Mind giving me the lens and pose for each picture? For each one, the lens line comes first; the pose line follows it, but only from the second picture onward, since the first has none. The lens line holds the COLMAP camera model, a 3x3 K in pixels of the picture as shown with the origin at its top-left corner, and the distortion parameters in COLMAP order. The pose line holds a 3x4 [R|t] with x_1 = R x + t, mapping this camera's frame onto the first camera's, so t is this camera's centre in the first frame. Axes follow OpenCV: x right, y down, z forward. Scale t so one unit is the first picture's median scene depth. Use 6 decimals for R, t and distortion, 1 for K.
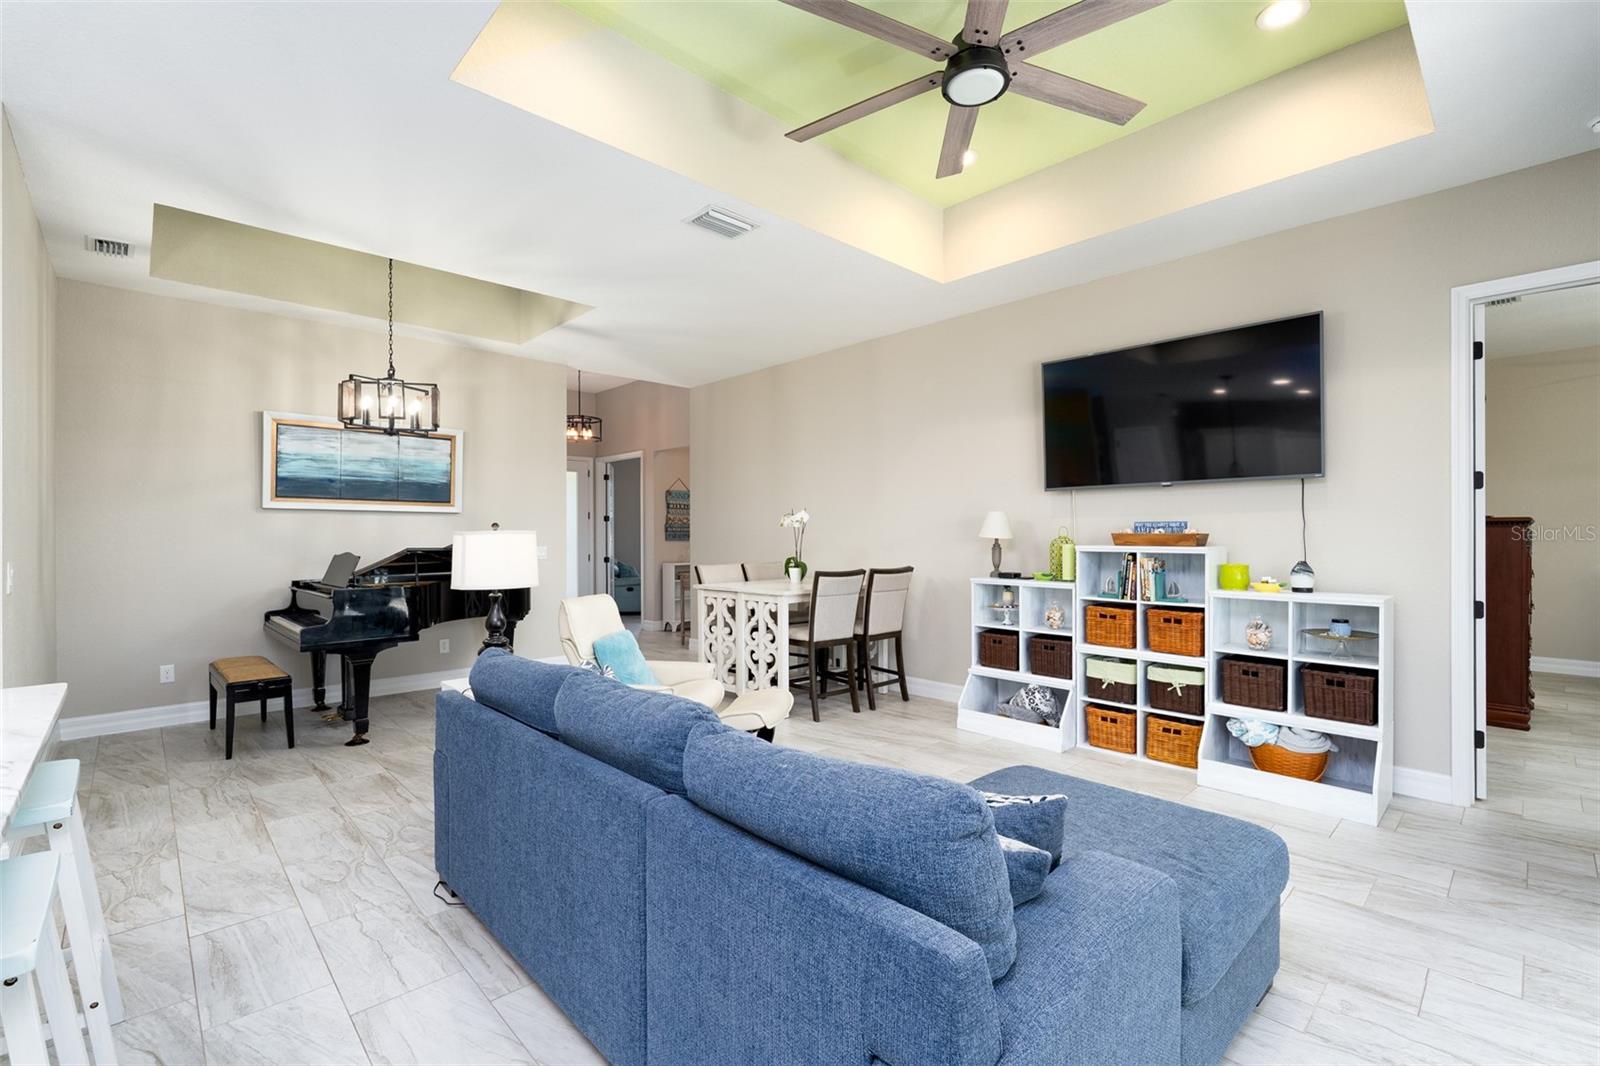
lens RADIAL K [[706.7, 0, 799.7], [0, 706.7, 537.8], [0, 0, 1]] dist [-0.004339, -0.000454]
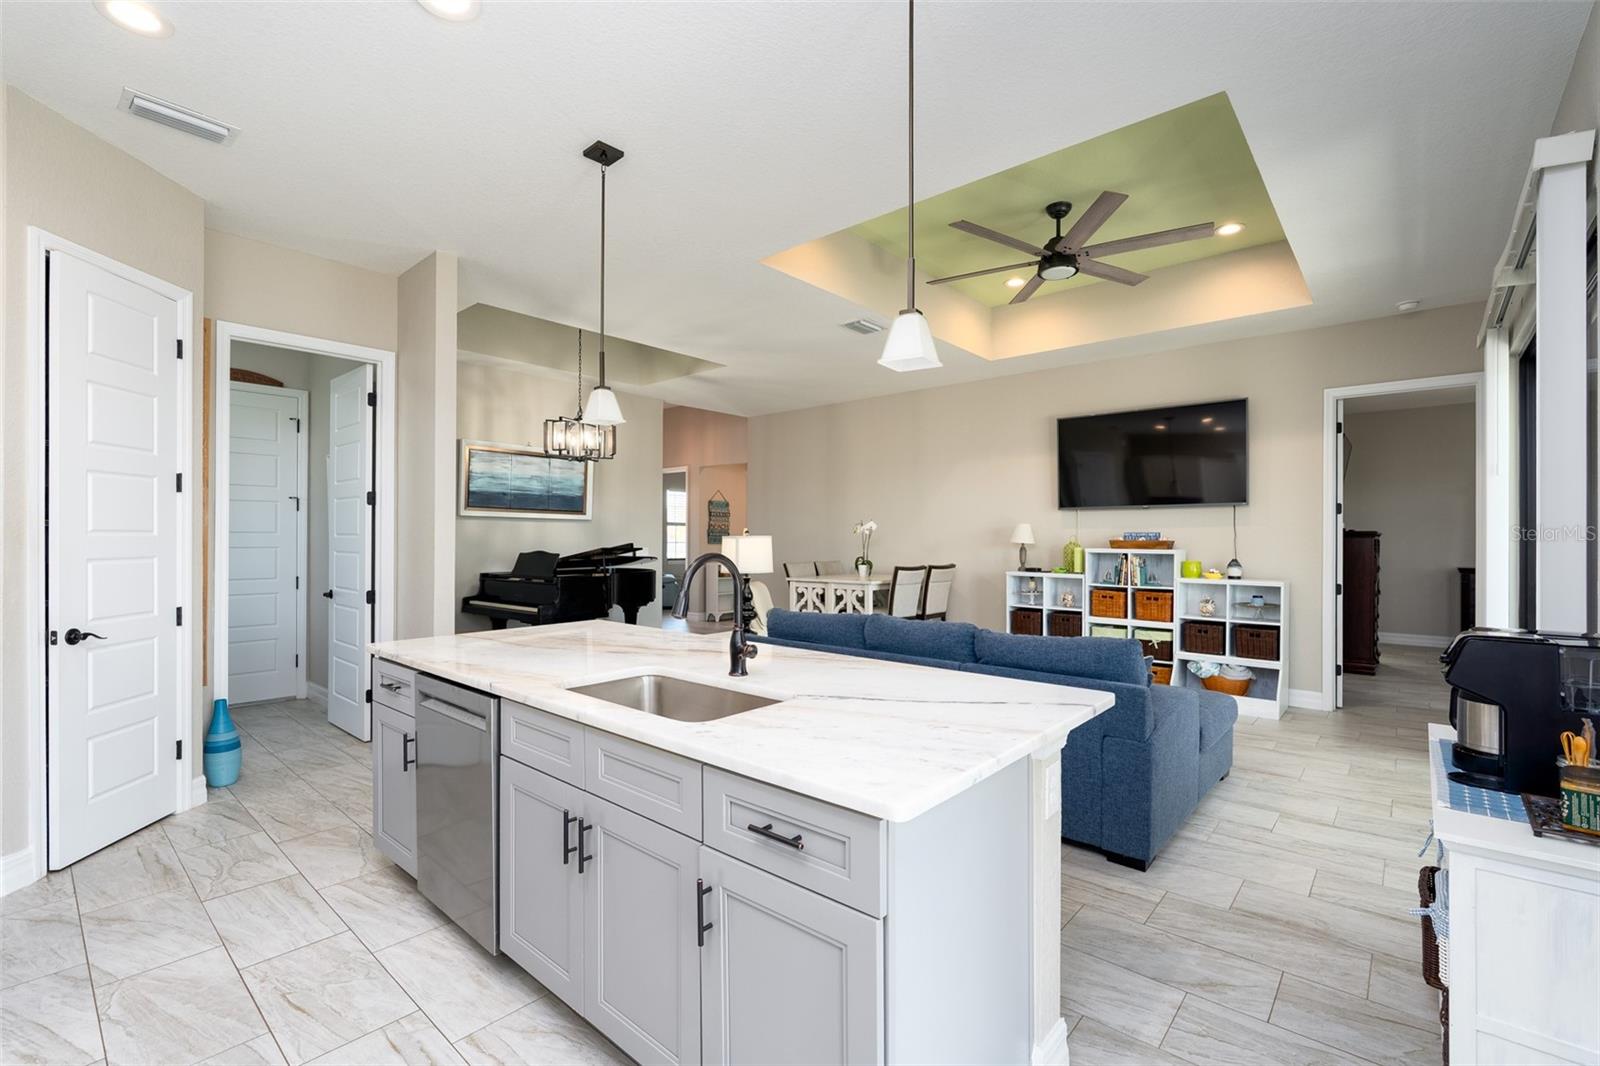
lens RADIAL K [[706.7, 0, 803.2], [0, 706.7, 541.0], [0, 0, 1]] dist [-0.004339, -0.000454]
pose [[0.995488, 0.006420, 0.094673, -0.337564], [-0.006254, 0.999978, -0.002049, 0.002316], [-0.094684, 0.001447, 0.995506, -0.405564]]
